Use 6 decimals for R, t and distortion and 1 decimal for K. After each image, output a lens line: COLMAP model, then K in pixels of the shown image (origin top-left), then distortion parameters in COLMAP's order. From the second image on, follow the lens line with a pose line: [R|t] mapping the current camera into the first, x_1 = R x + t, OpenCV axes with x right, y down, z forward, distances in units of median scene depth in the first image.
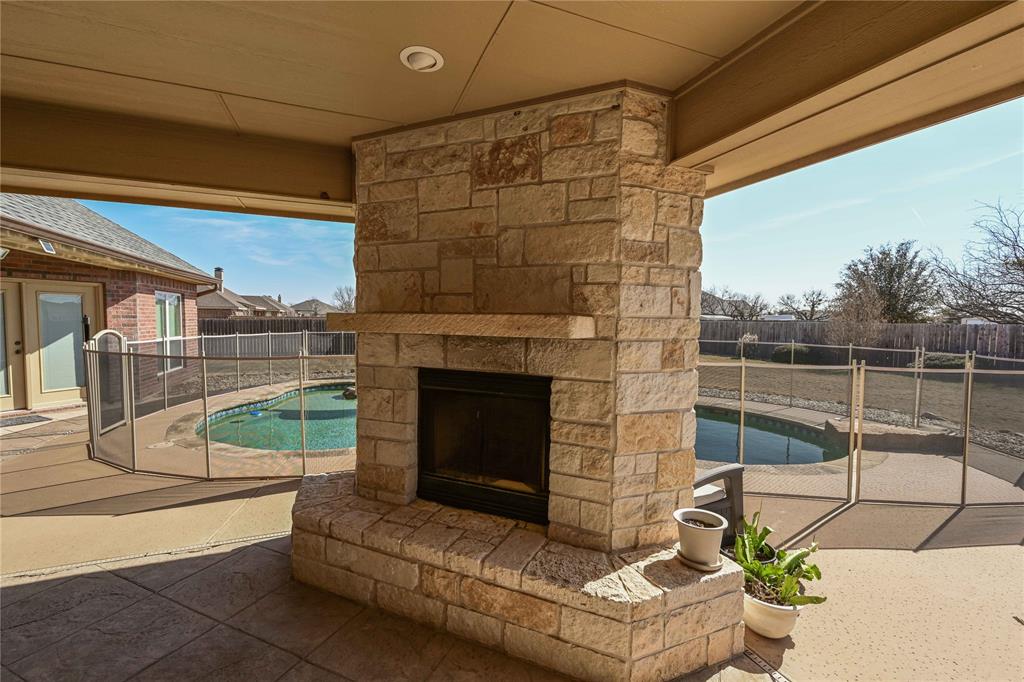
lens RADIAL K [[429.4, 0, 508.4], [0, 429.4, 344.5], [0, 0, 1]] dist [-0.002149, -0.001164]
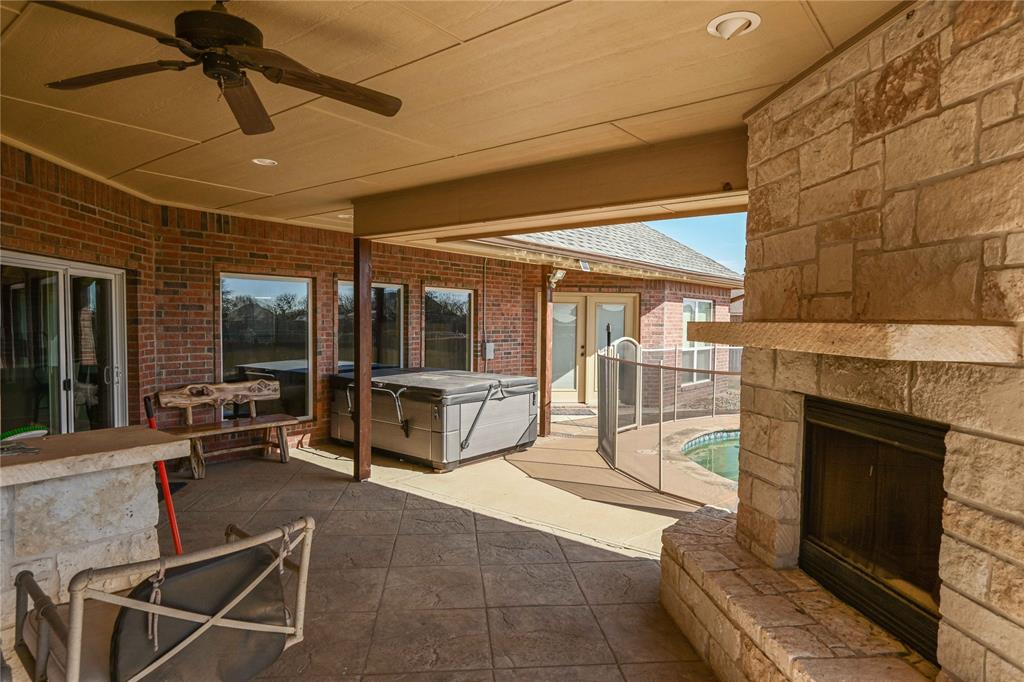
lens RADIAL K [[586.1, 0, 516.0], [0, 586.1, 347.5], [0, 0, 1]] dist [0.001154, -0.001338]
pose [[0.502999, 0.033557, -0.863635, 0.426391], [-0.056628, 0.998378, 0.005811, -0.003505], [0.862430, 0.045983, 0.504083, 0.046416]]
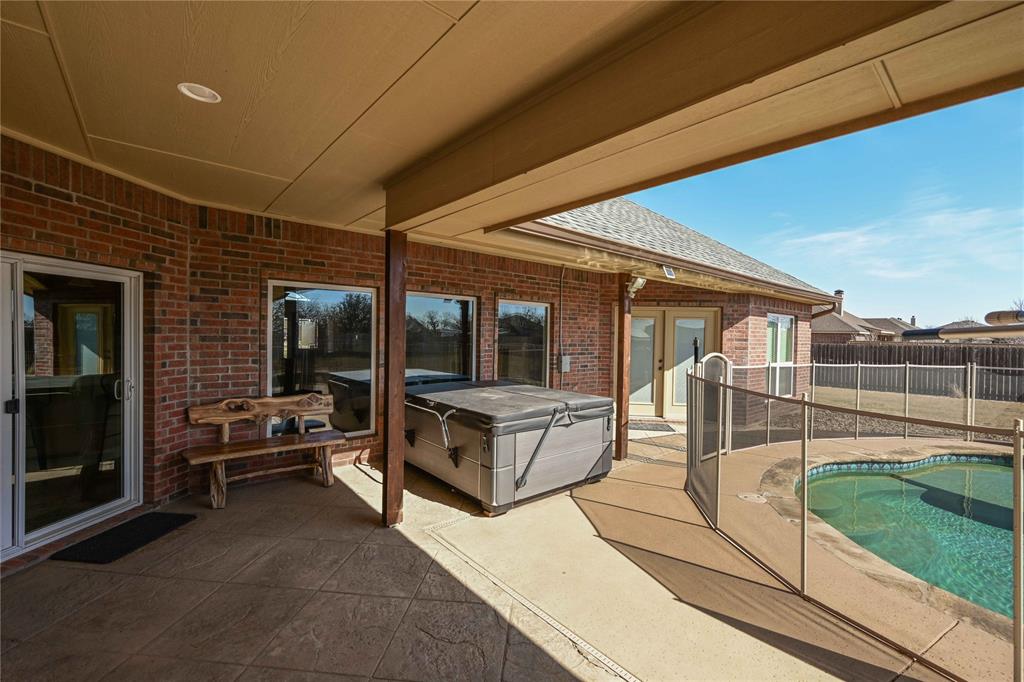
lens RADIAL K [[429.4, 0, 518.4], [0, 429.4, 339.3], [0, 0, 1]] dist [-0.002149, -0.001164]
pose [[0.332670, 0.004377, -0.943033, -0.377402], [-0.070313, 0.997321, -0.020175, -0.031250], [0.940418, 0.073019, 0.332086, 0.569420]]
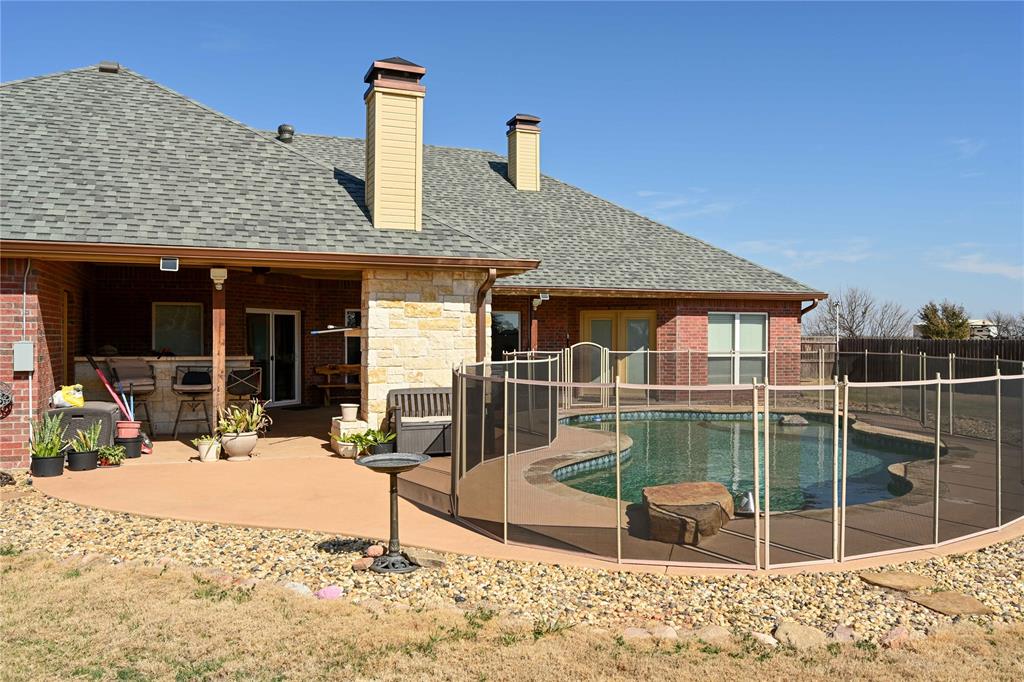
lens RADIAL K [[790.4, 0, 515.3], [0, 790.4, 340.1], [0, 0, 1]] dist [-0.006602, -0.000481]
pose [[0.000594, -0.011591, -0.999933, 4.246053], [-0.060328, 0.998111, -0.011606, 0.018268], [0.998178, 0.060331, -0.000106, 1.610385]]
